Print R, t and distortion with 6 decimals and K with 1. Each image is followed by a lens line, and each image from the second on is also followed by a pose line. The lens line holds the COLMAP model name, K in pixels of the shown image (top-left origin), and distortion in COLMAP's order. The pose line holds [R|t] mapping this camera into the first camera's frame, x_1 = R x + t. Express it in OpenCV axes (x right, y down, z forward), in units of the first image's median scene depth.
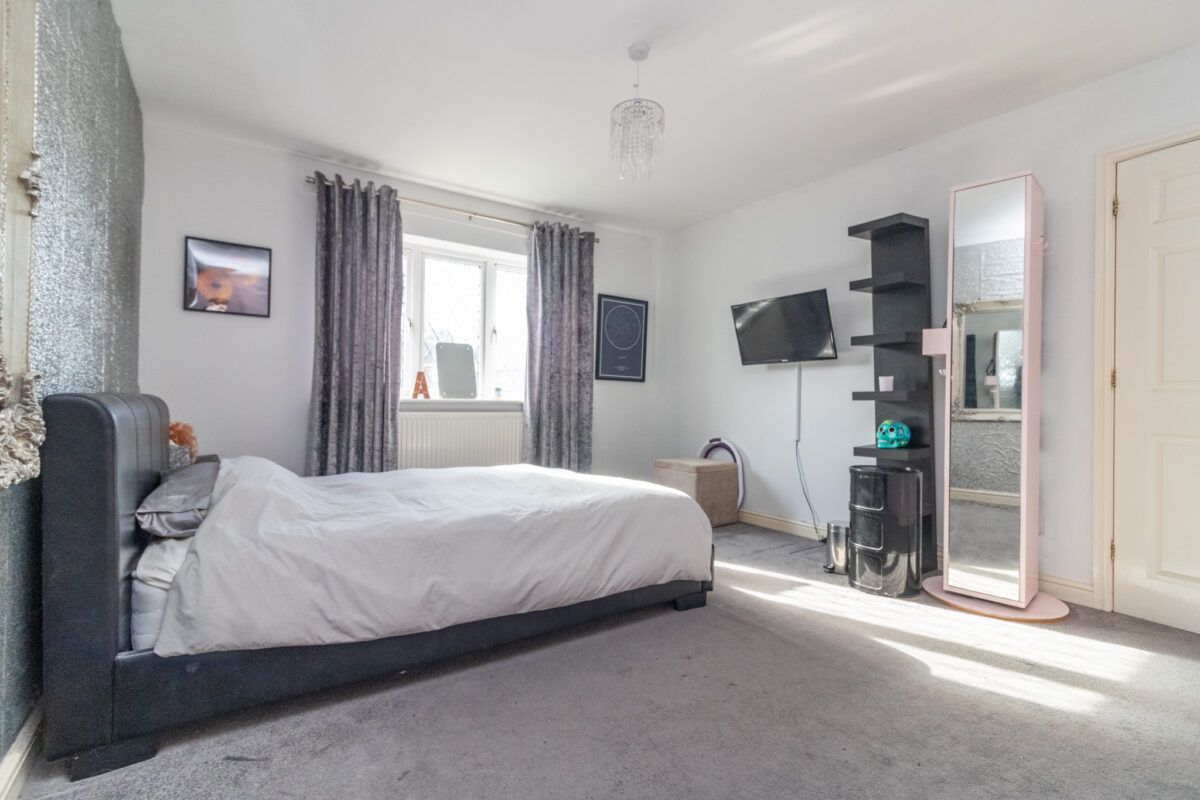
lens RADIAL K [[565.0, 0, 593.6], [0, 565.0, 403.3], [0, 0, 1]] dist [-0.005890, -0.000325]
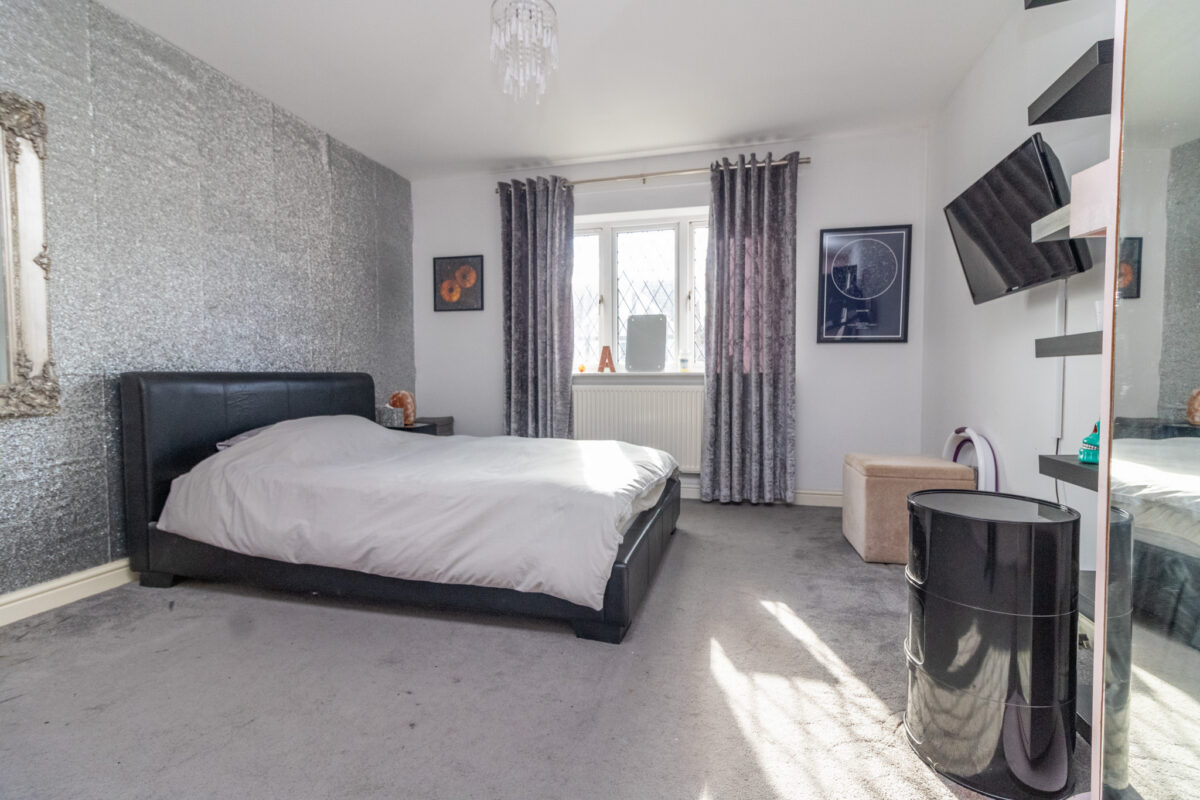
lens RADIAL K [[565.0, 0, 591.8], [0, 565.0, 395.0], [0, 0, 1]] dist [-0.005890, -0.000325]
pose [[0.645217, 0.009956, -0.763935, 0.494134], [0.010380, 0.999709, 0.021796, 0.011169], [0.763929, -0.021993, 0.644926, 0.339723]]
